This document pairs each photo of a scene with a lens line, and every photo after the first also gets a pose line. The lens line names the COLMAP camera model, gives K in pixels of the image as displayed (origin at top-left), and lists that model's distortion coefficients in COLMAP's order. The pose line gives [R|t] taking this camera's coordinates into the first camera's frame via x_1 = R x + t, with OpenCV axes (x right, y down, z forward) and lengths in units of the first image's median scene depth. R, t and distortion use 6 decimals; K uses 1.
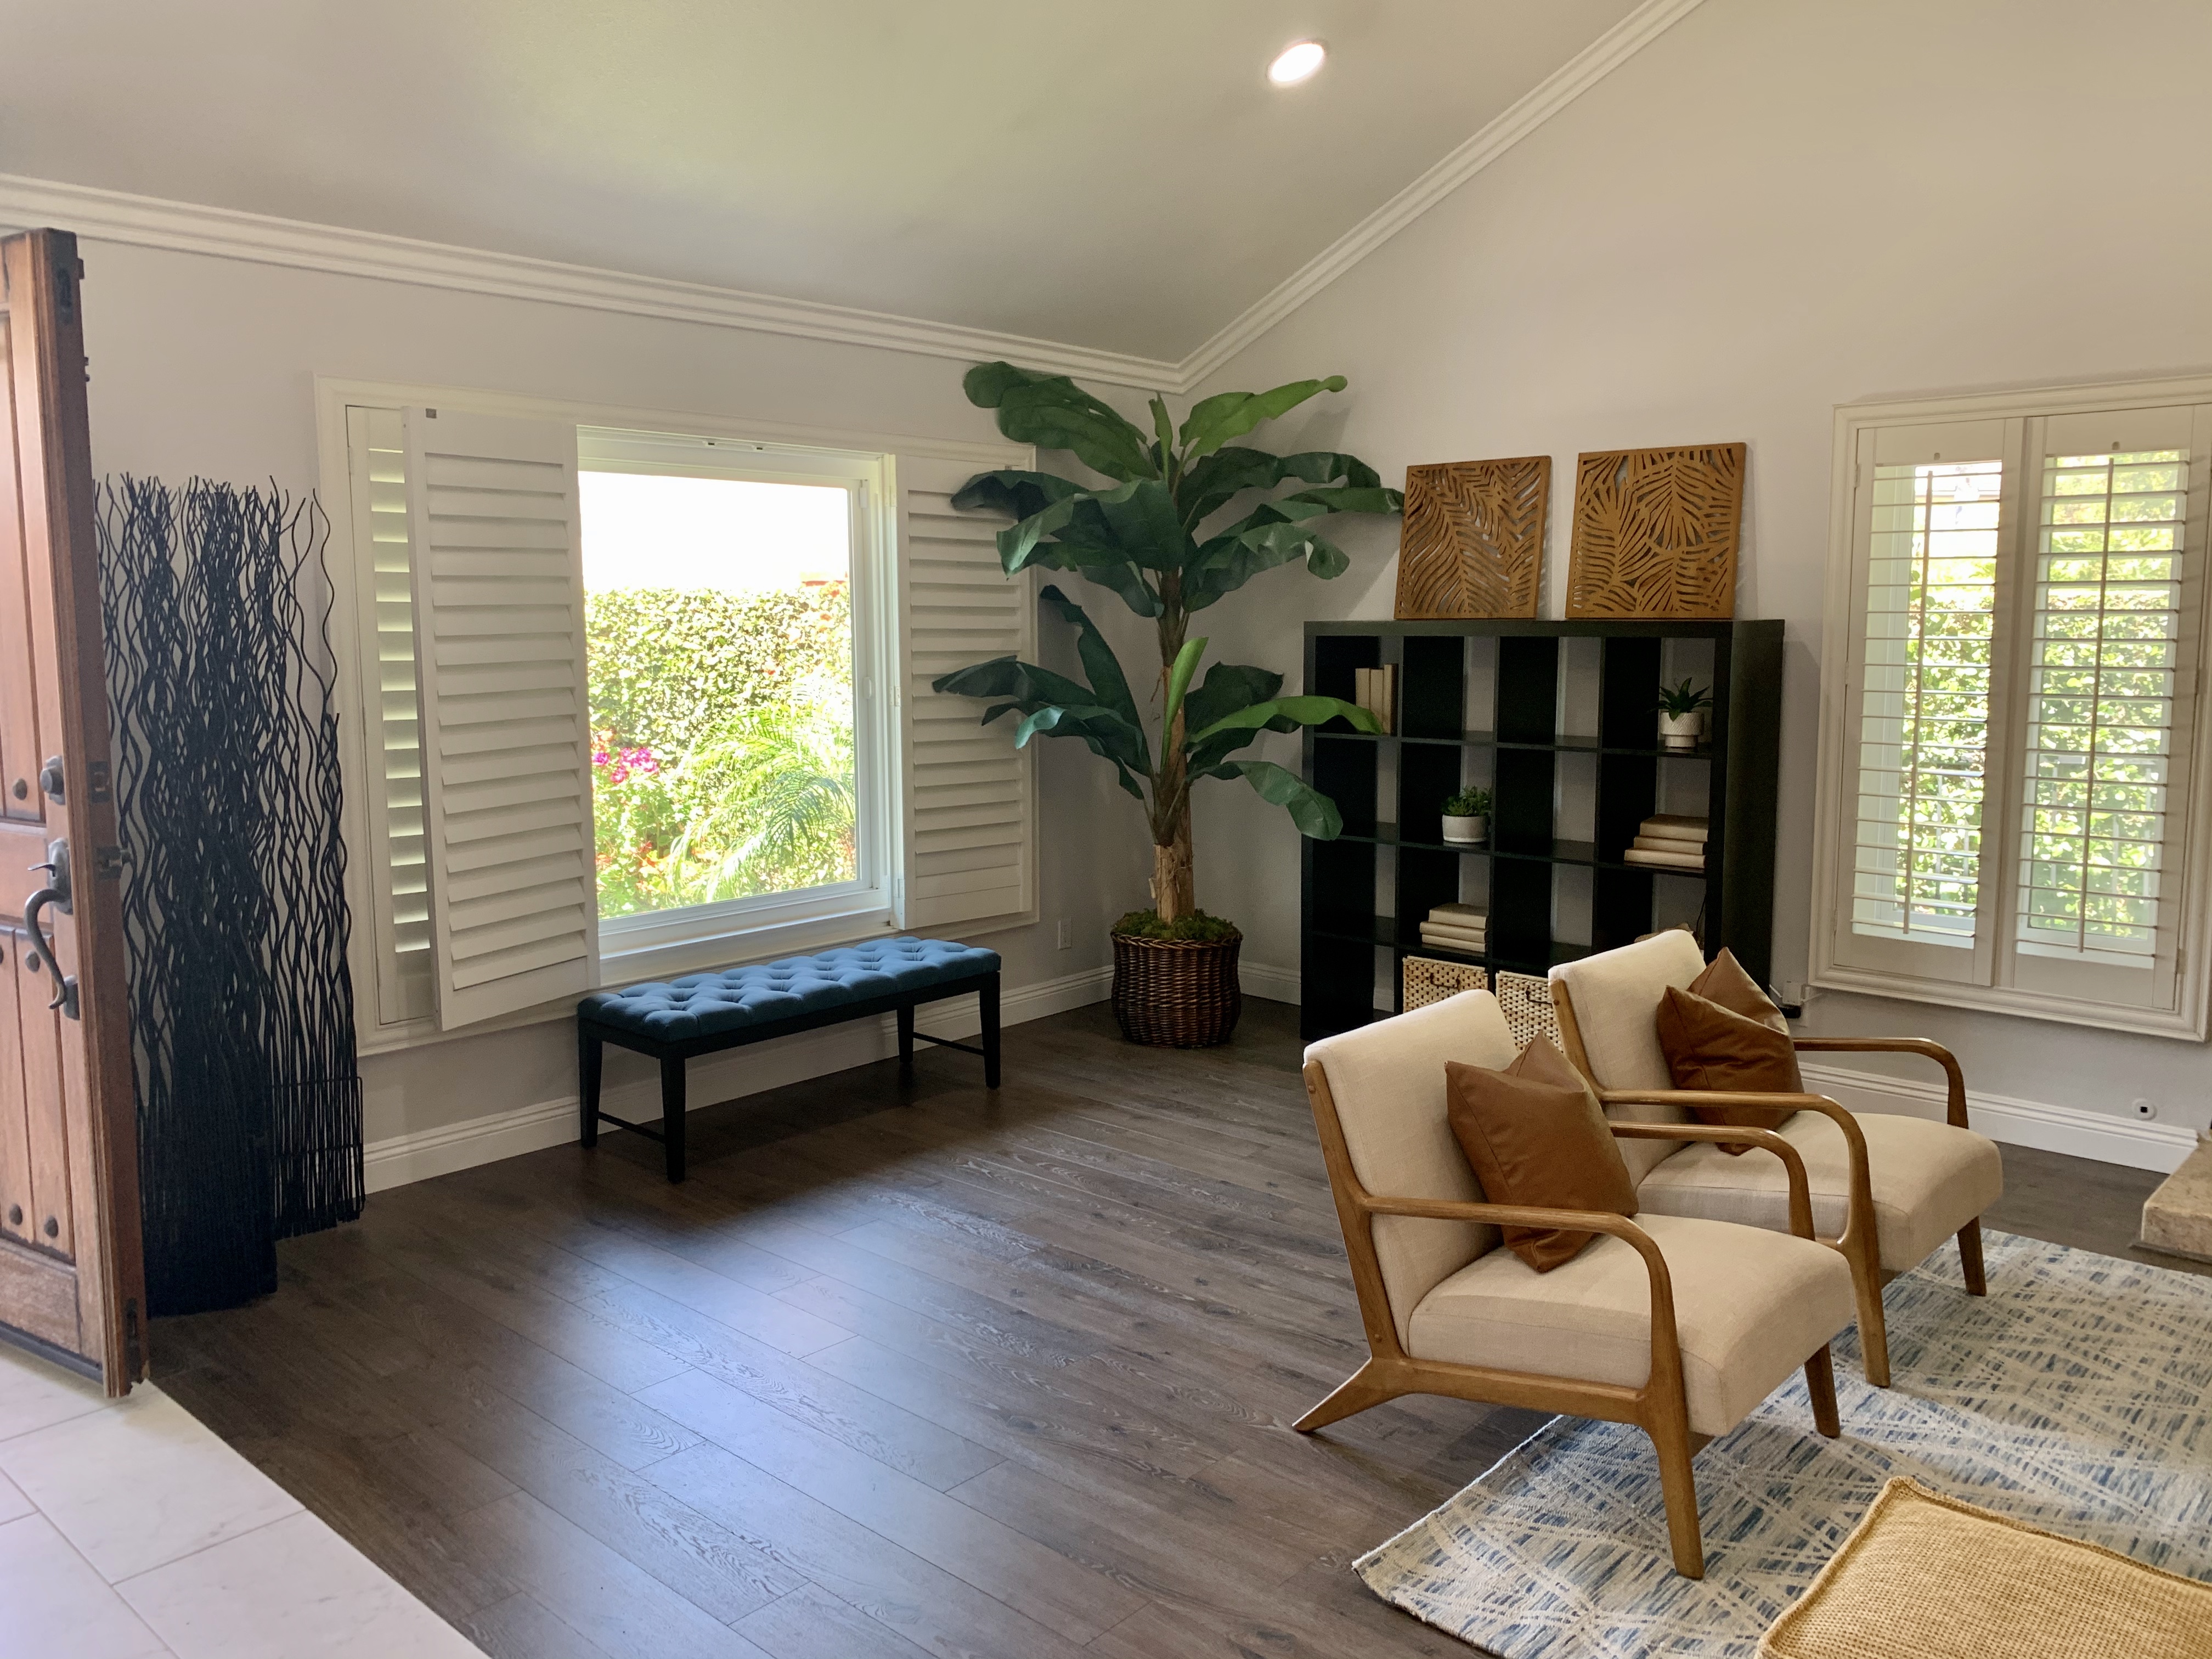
lens RADIAL K [[1708.3, 0, 1076.5], [0, 1708.3, 825.3], [0, 0, 1]] dist [0.043076, -0.042232]
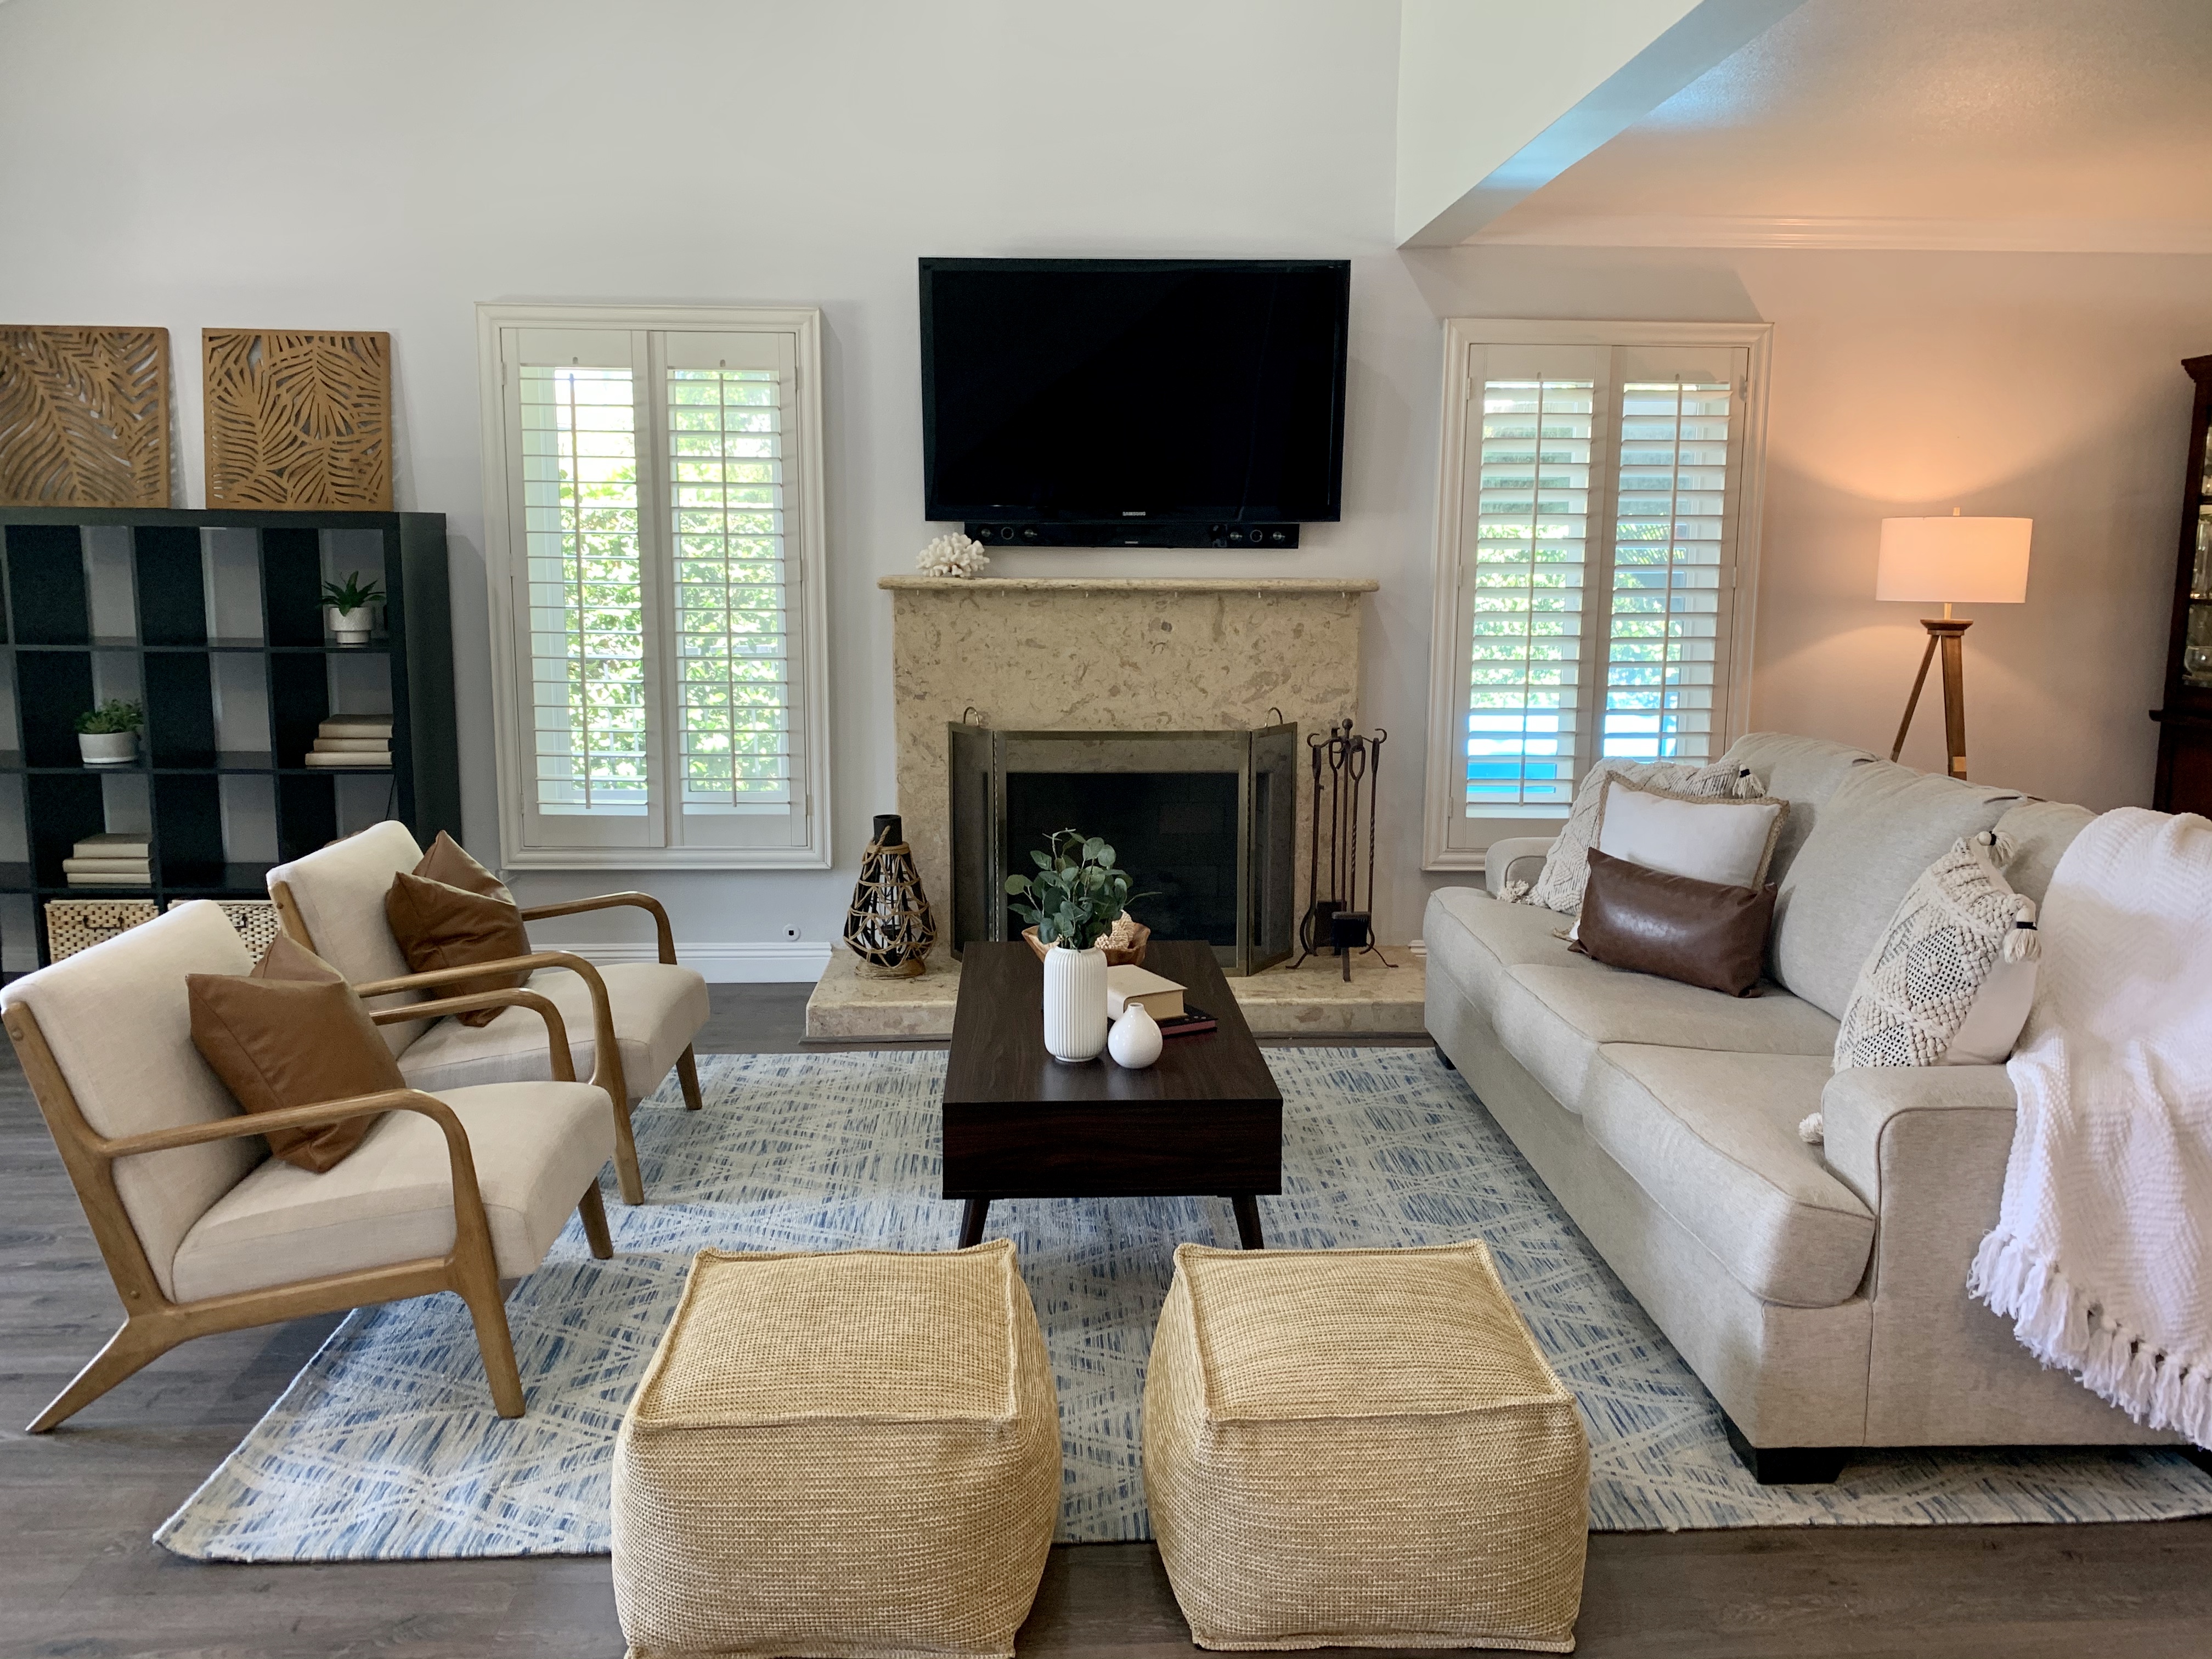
lens RADIAL K [[1708.3, 0, 1097.4], [0, 1708.3, 814.0], [0, 0, 1]] dist [0.043076, -0.042232]
pose [[0.708606, -0.101042, 0.698333, -0.056311], [0.076201, 0.994864, 0.066625, 0.024687], [-0.701478, 0.006003, 0.712666, 0.012895]]
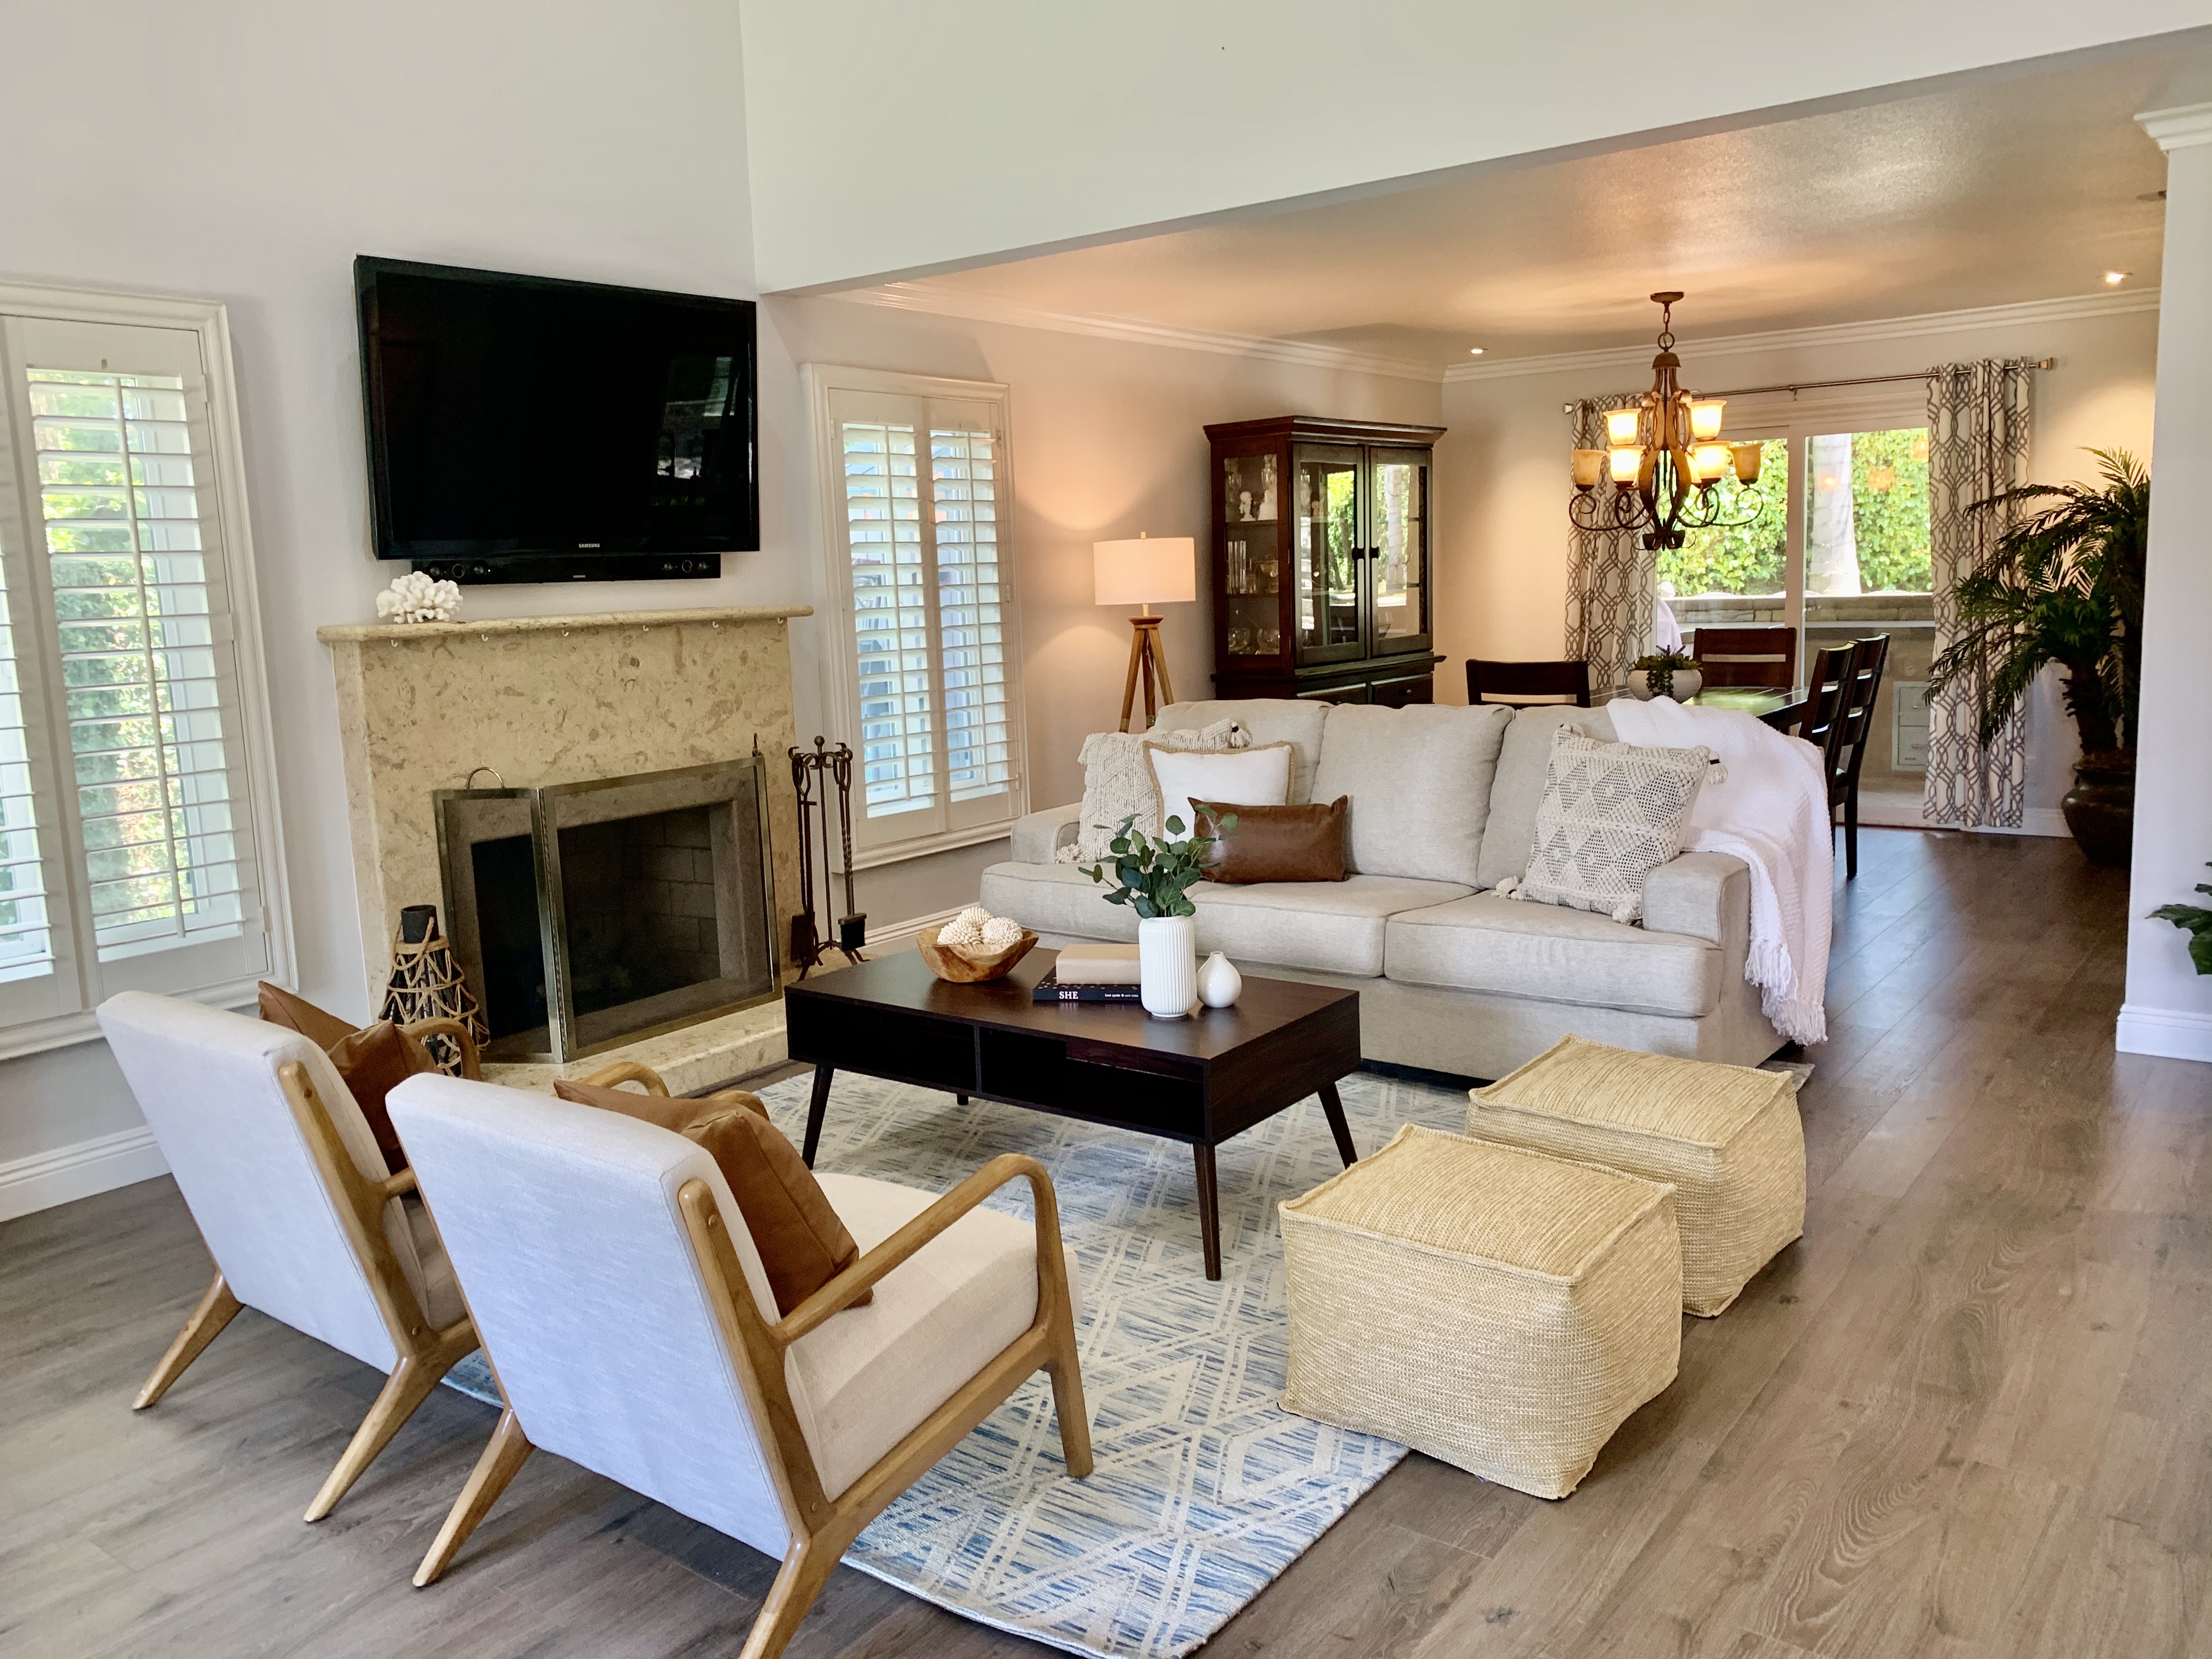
lens RADIAL K [[1708.3, 0, 1109.2], [0, 1708.3, 800.7], [0, 0, 1]] dist [0.043076, -0.042232]
pose [[-0.097431, -0.124613, 0.987410, -0.398041], [0.161580, 0.976987, 0.139241, -0.049868], [-0.982038, 0.173112, -0.075054, 0.706394]]
